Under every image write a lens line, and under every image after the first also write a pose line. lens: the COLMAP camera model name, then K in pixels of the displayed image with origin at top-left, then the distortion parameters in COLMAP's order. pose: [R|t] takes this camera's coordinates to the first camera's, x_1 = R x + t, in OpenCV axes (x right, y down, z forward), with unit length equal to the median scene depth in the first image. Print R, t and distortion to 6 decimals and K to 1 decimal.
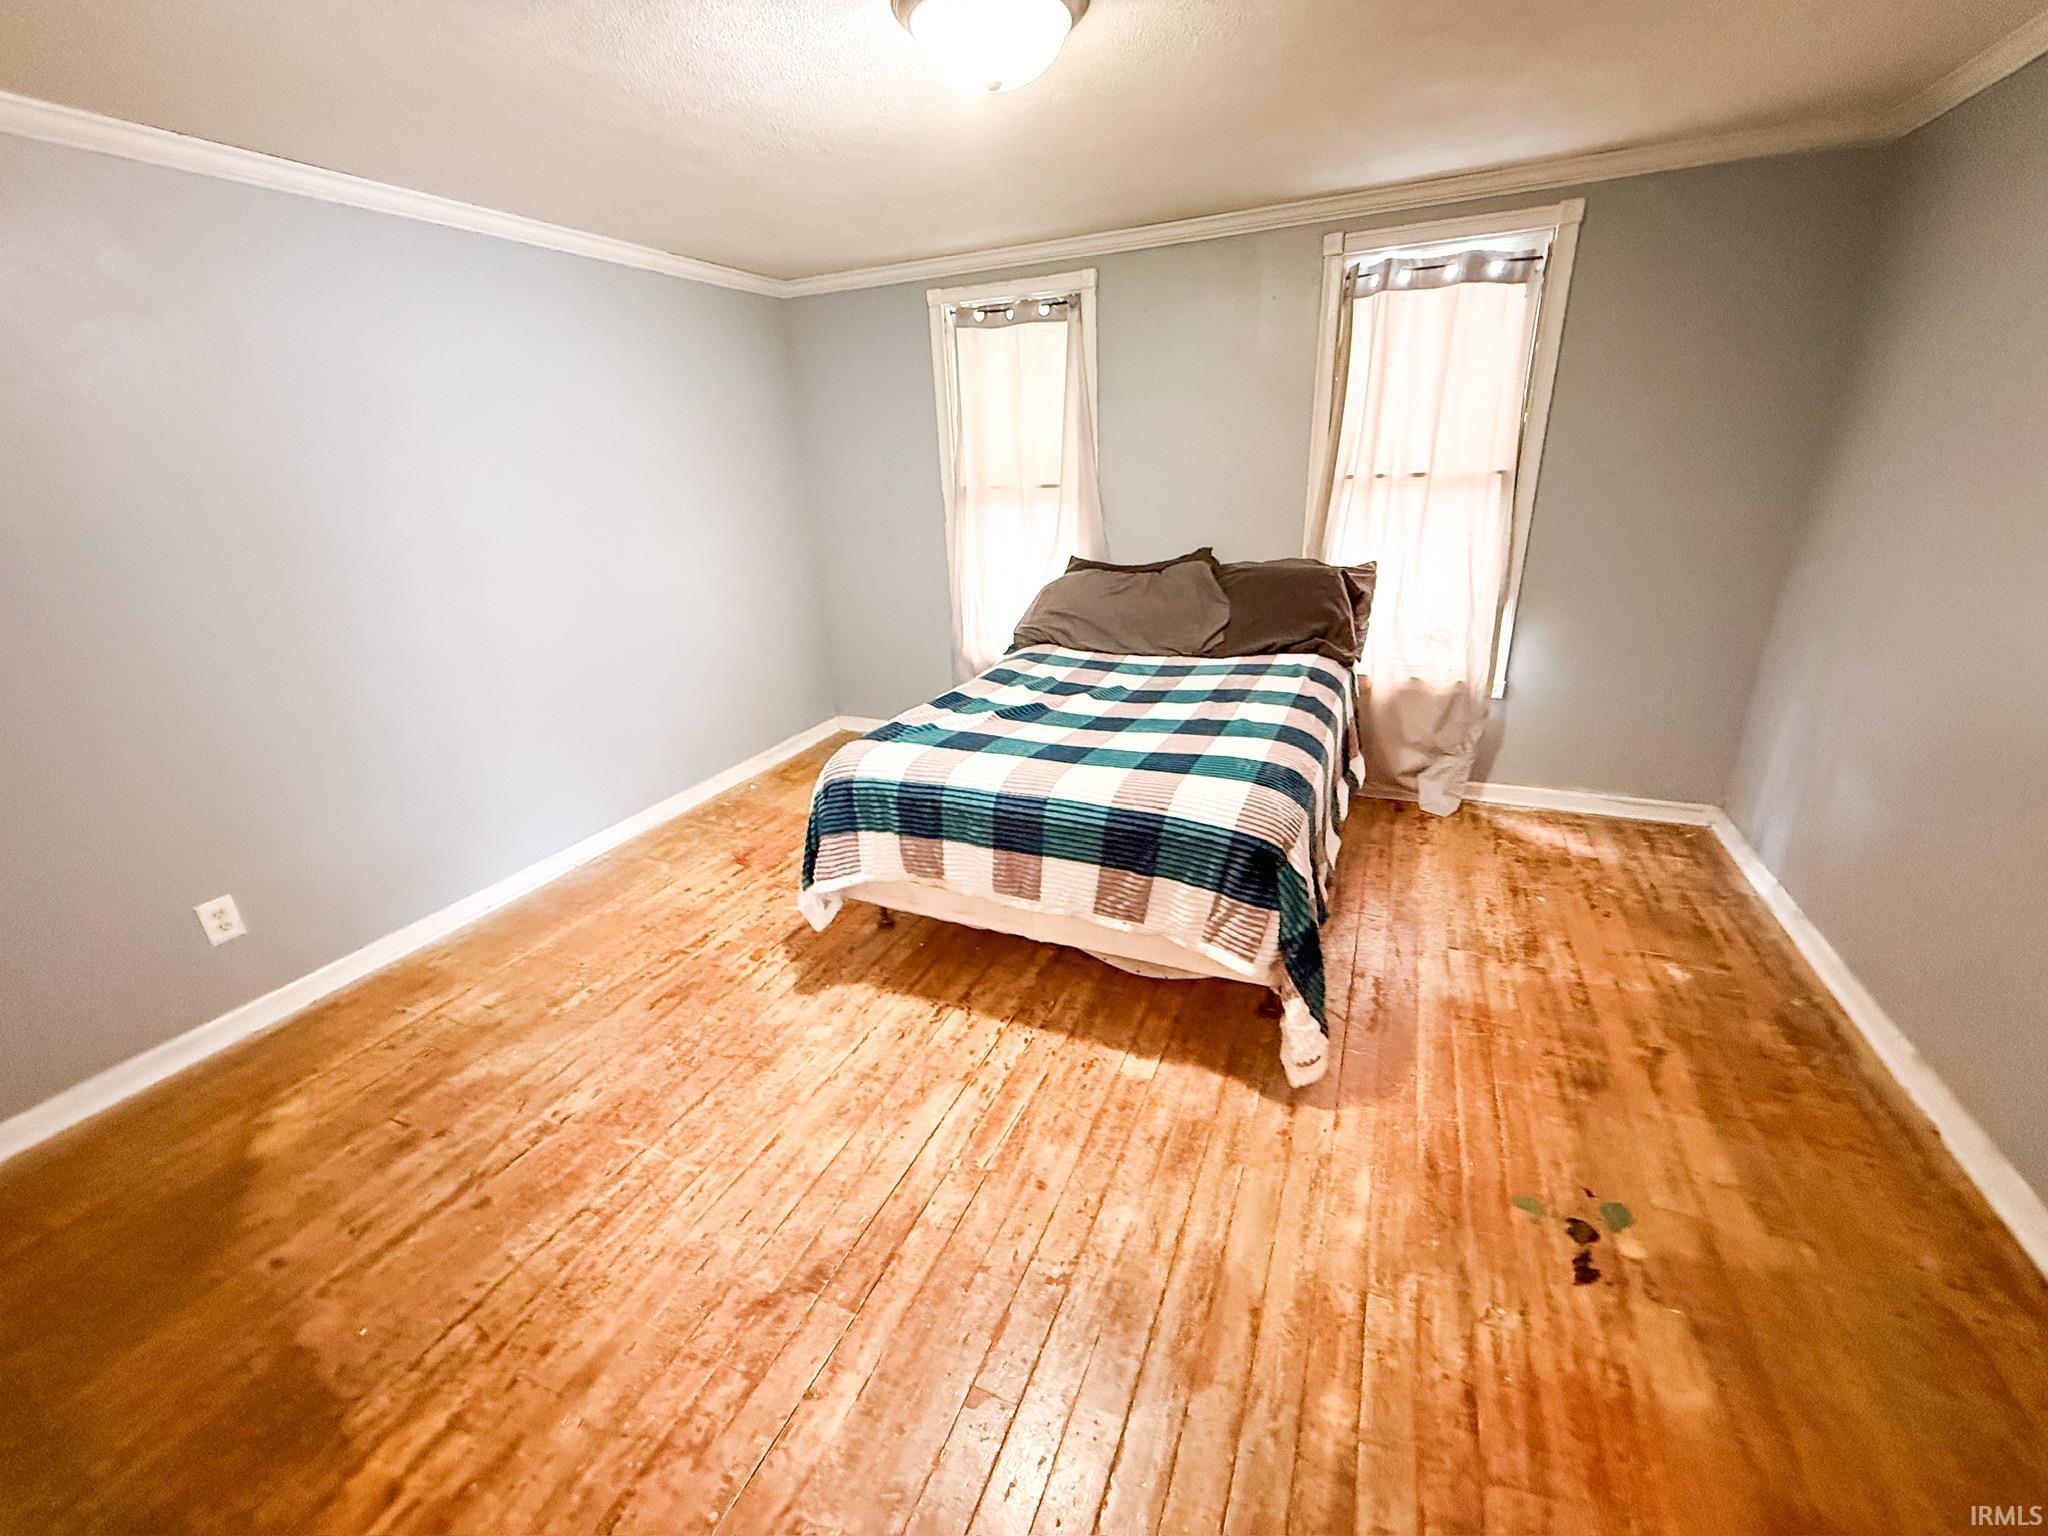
lens RADIAL K [[817.9, 0, 1019.6], [0, 817.9, 764.7], [0, 0, 1]] dist [0.003618, 0.000175]
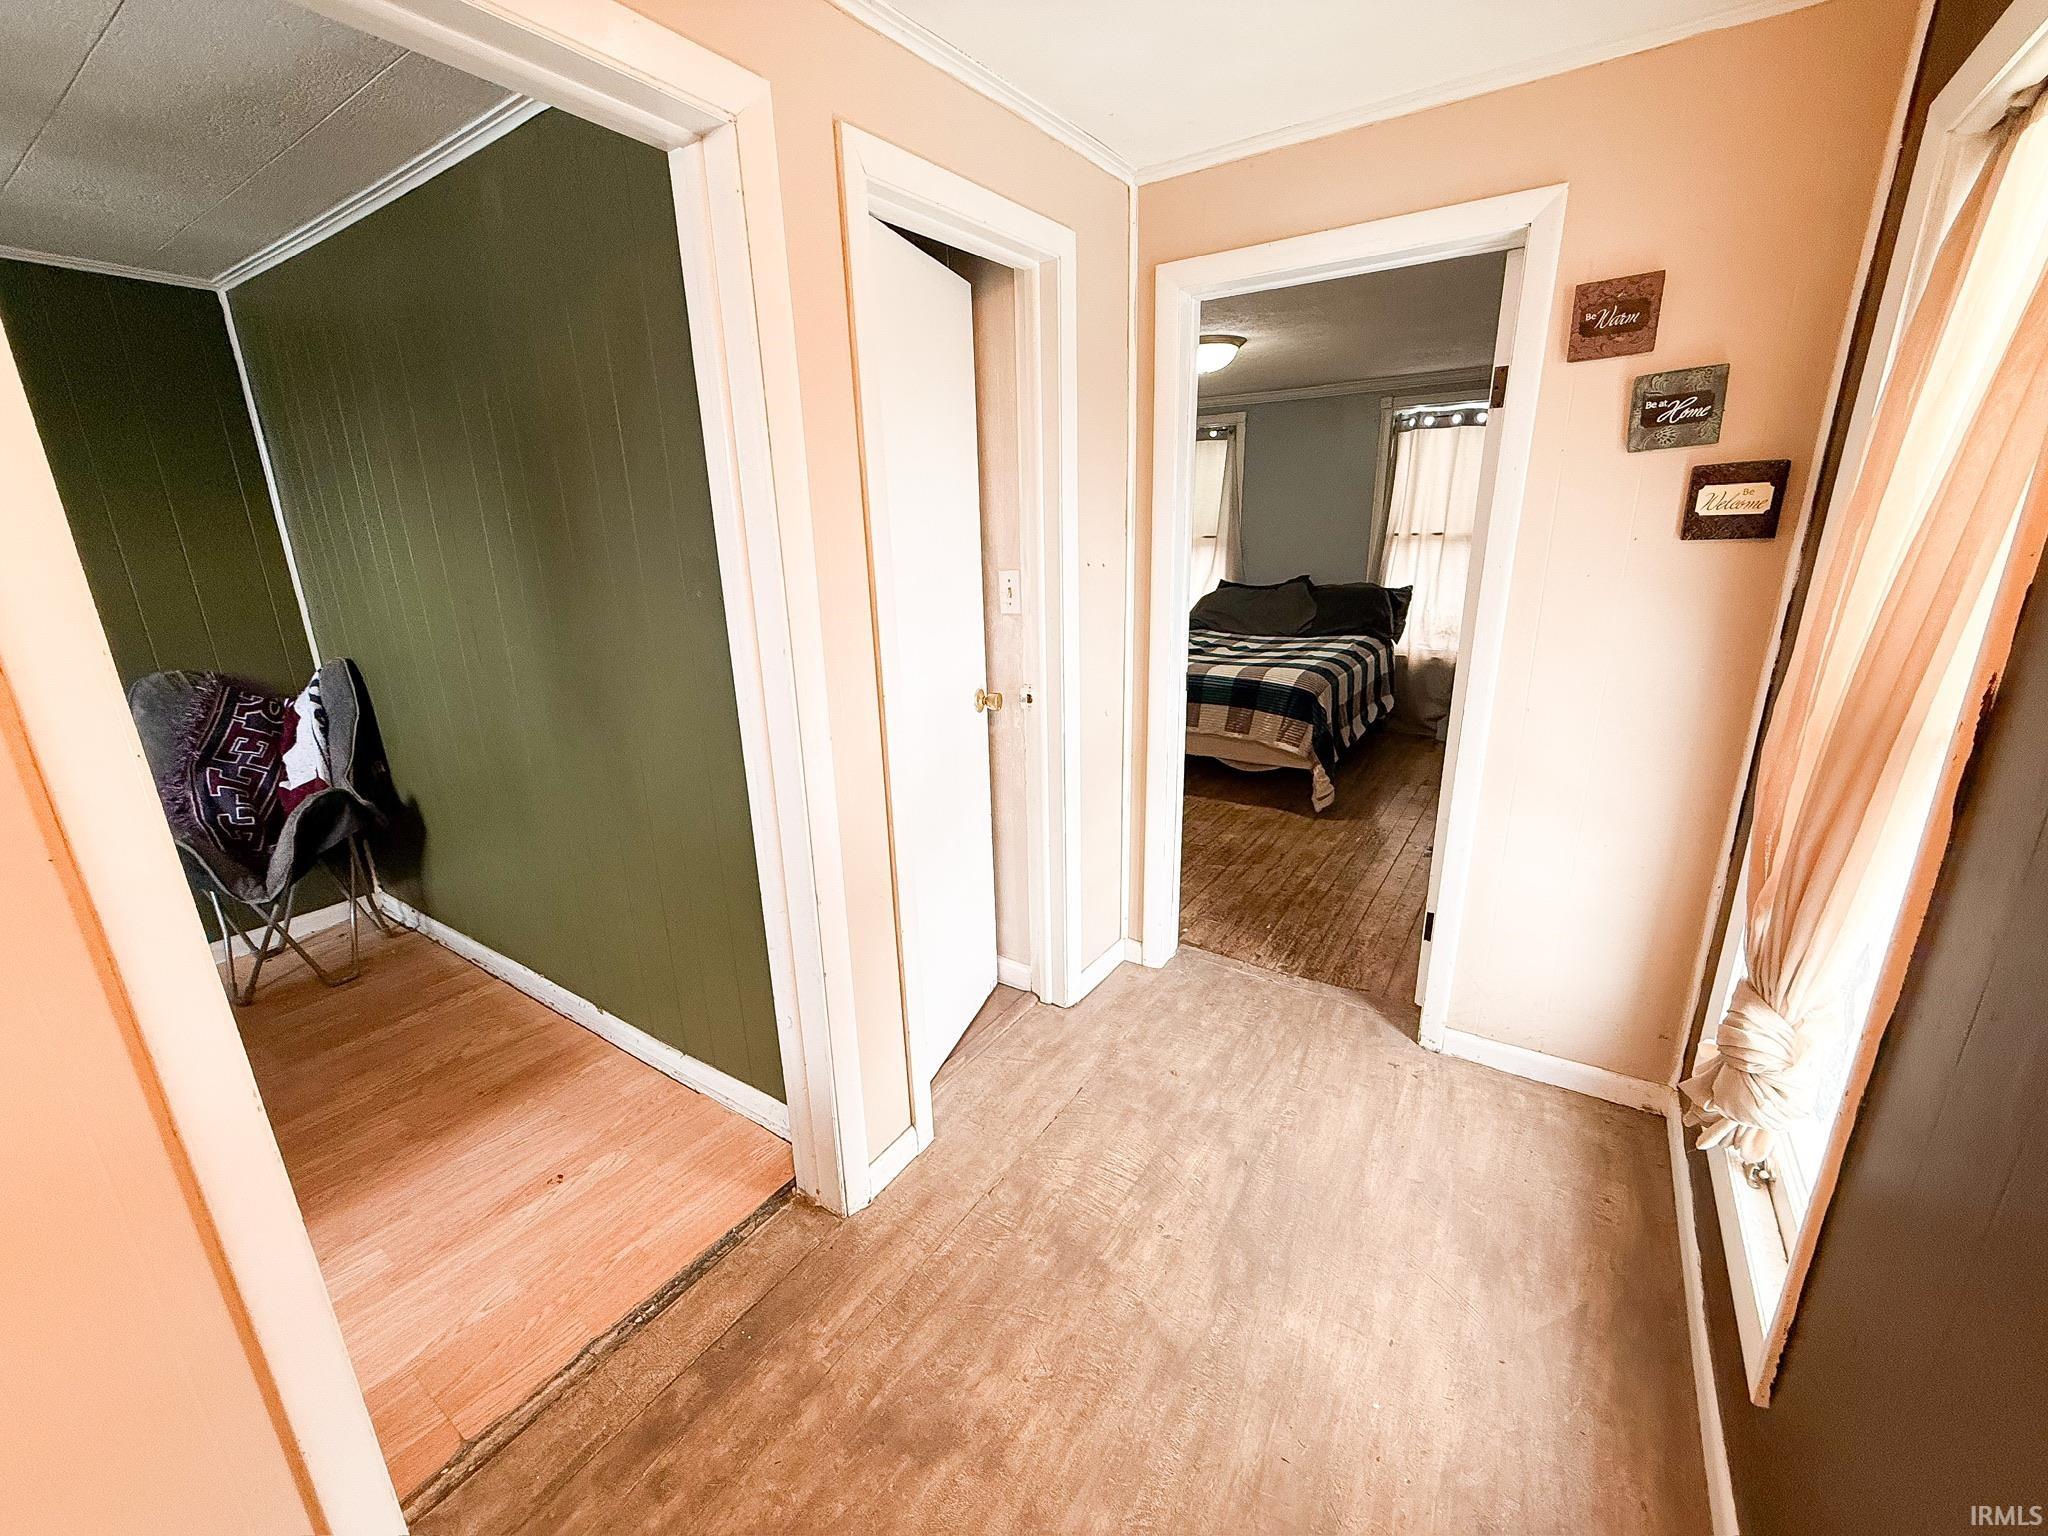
lens RADIAL K [[817.9, 0, 1026.2], [0, 817.9, 766.9], [0, 0, 1]] dist [0.003618, 0.000175]
pose [[0.986429, 0.065732, -0.150456, -0.060518], [-0.076090, 0.995035, -0.064154, 0.303870], [0.145492, 0.074732, 0.986533, -0.769075]]
